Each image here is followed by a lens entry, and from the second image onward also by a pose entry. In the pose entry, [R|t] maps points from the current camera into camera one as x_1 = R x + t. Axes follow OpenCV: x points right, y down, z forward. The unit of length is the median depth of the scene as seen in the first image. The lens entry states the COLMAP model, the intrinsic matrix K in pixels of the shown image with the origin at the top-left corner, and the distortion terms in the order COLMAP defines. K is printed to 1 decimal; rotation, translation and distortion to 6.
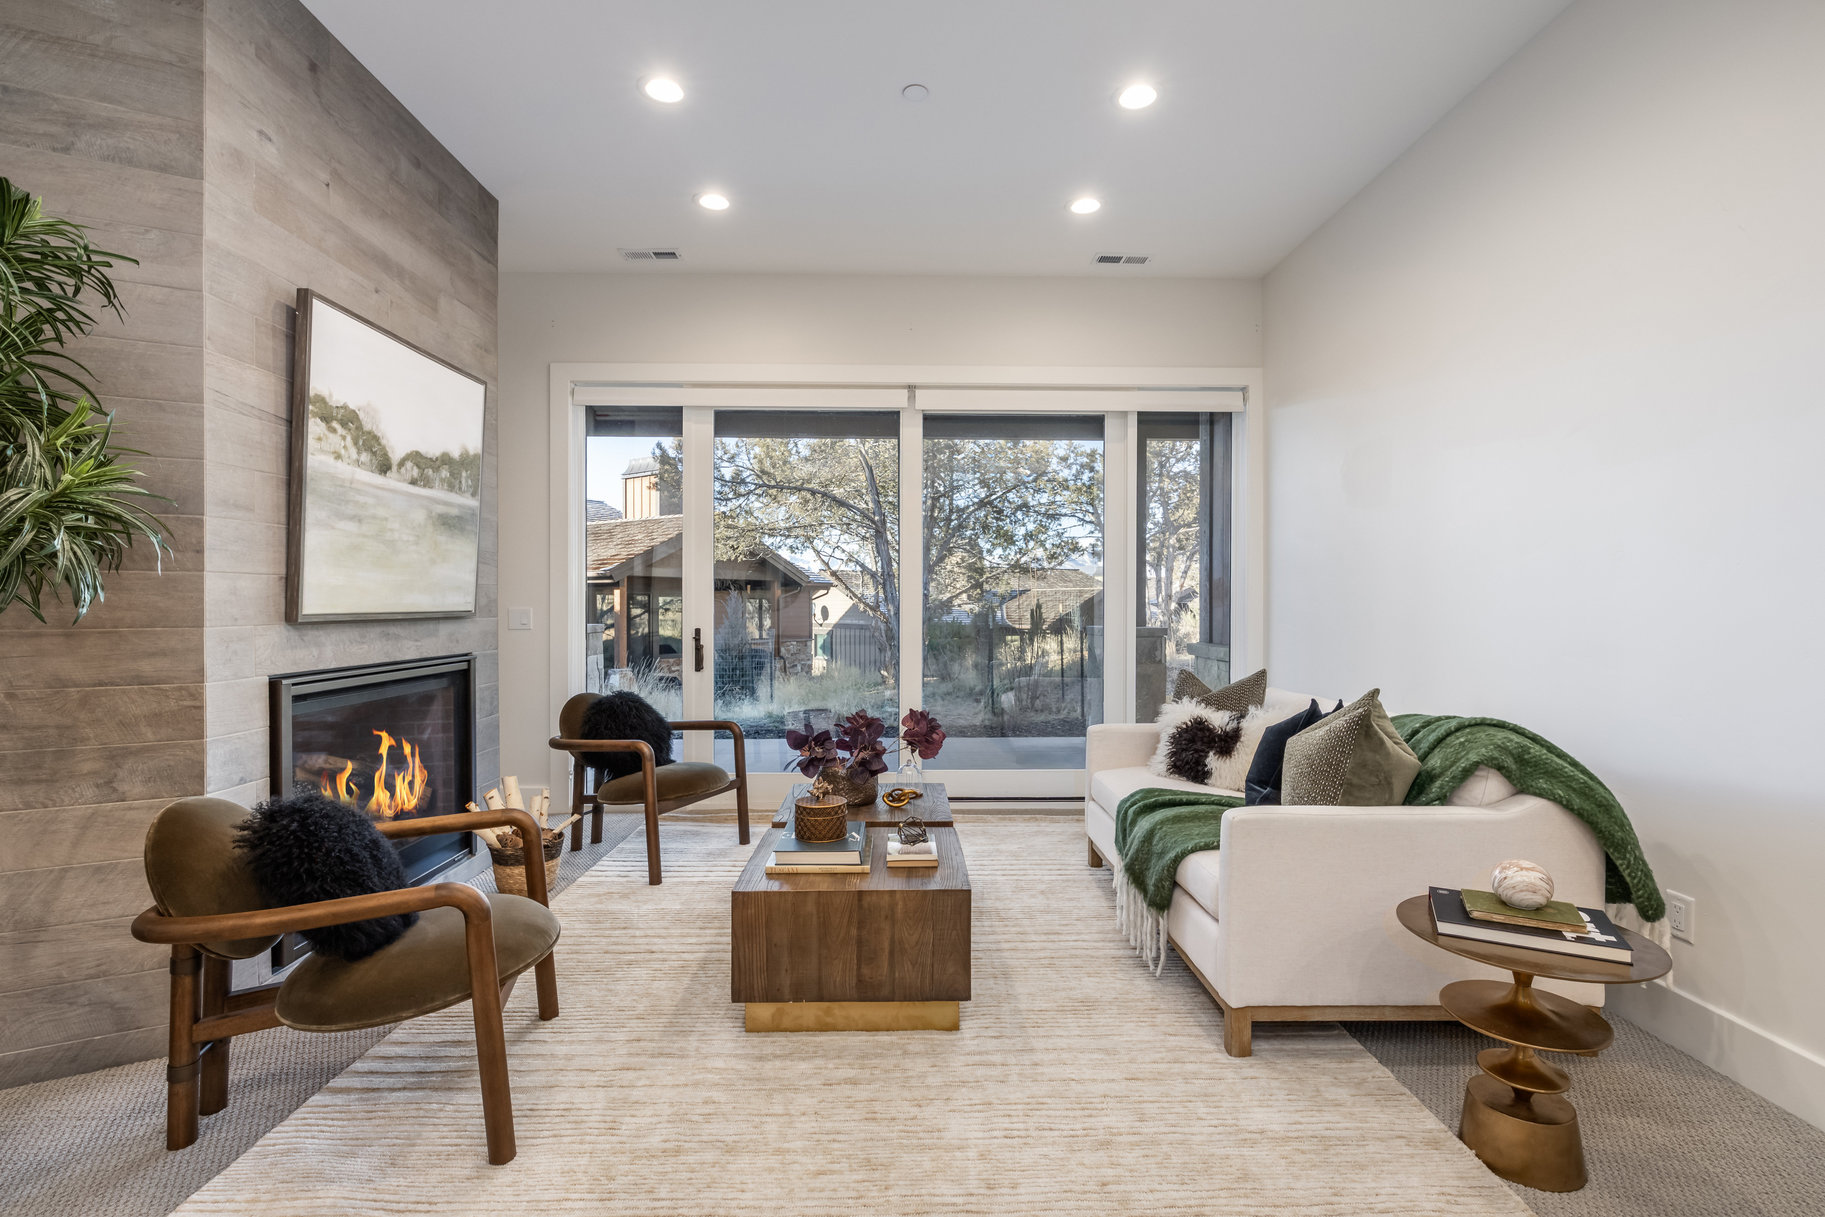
lens RADIAL K [[741.4, 0, 897.8], [0, 741.4, 607.5], [0, 0, 1]] dist [-0.003014, -0.000342]
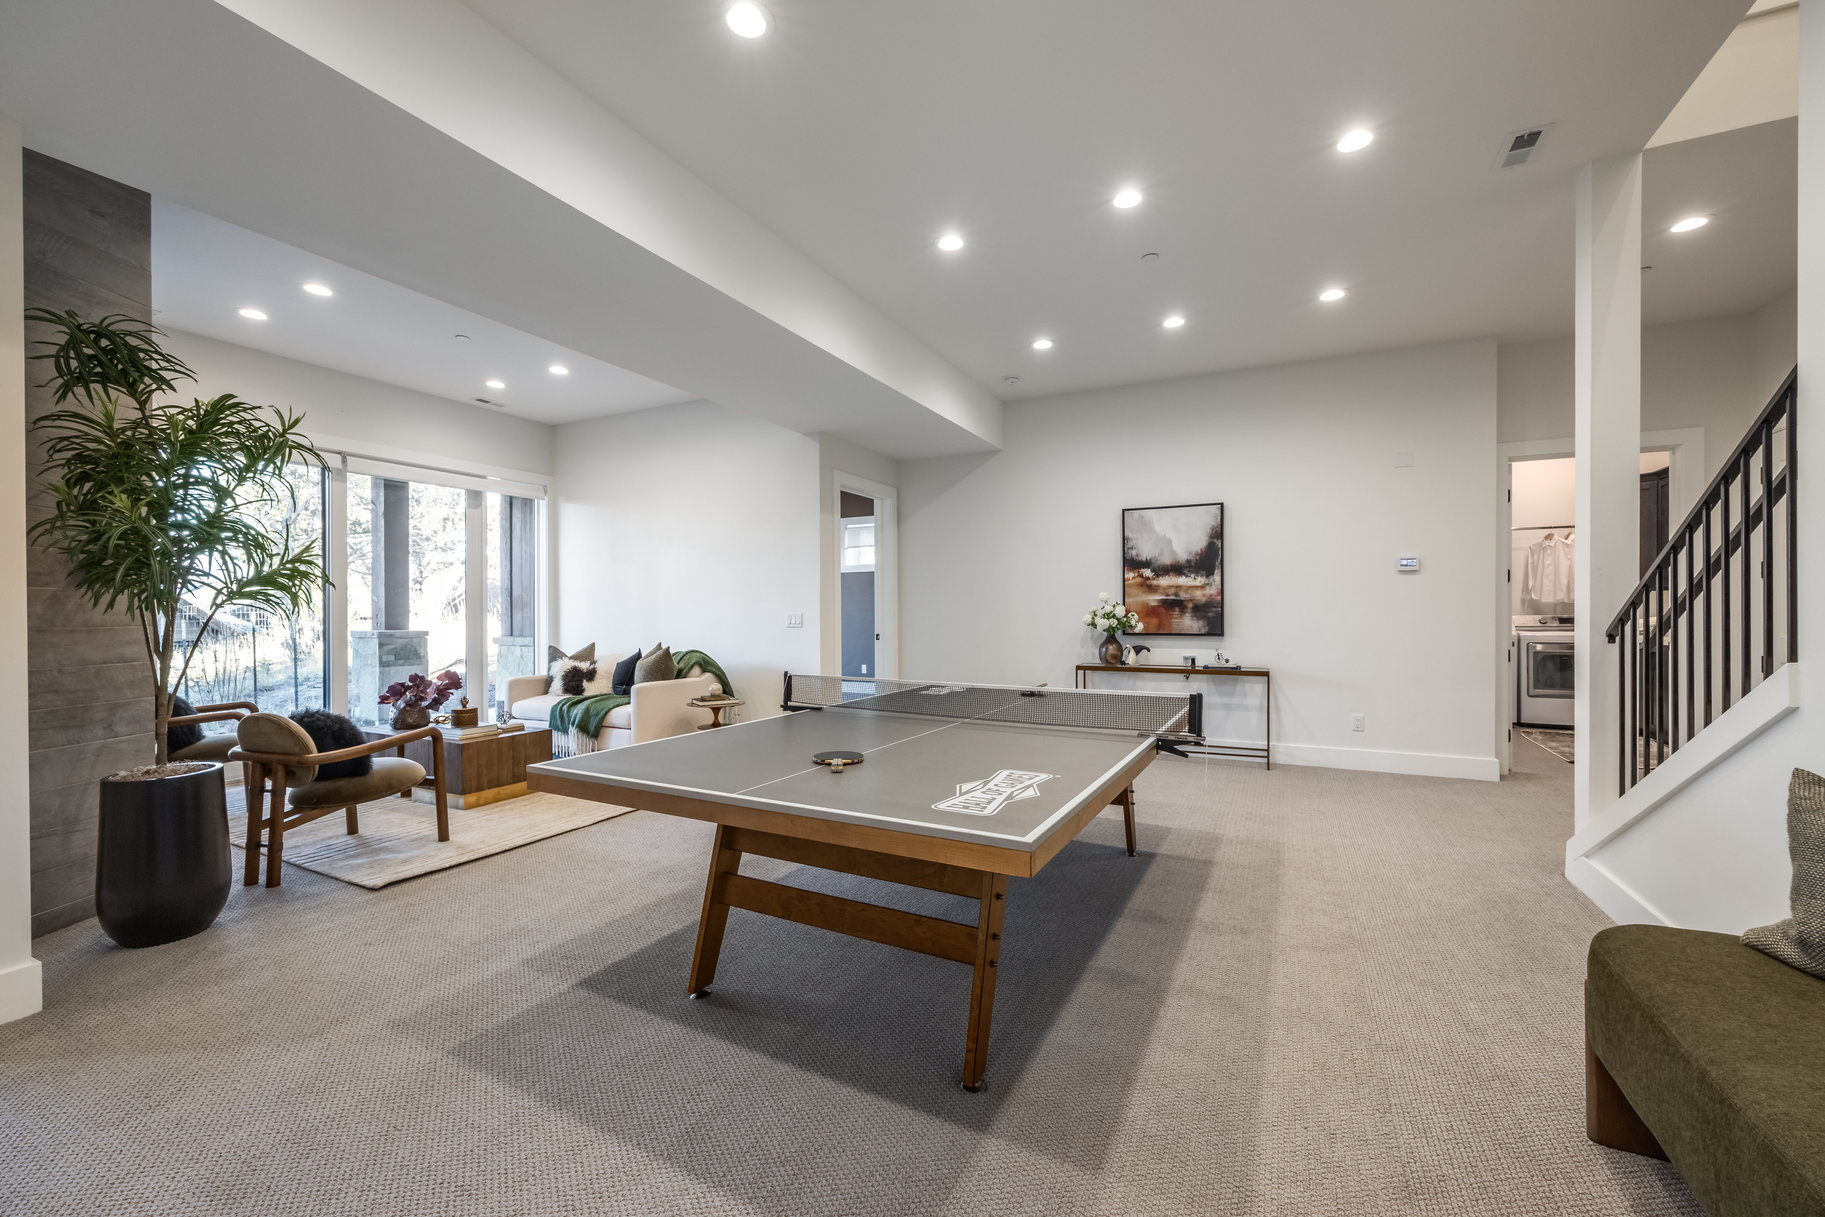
lens RADIAL K [[738.4, 0, 911.7], [0, 738.4, 605.1], [0, 0, 1]] dist [0.000791, -0.000081]
pose [[0.414247, 0.006380, 0.910142, -1.639727], [0.007684, 0.999915, -0.010507, 0.011012], [-0.910132, 0.011346, 0.414163, -1.088998]]
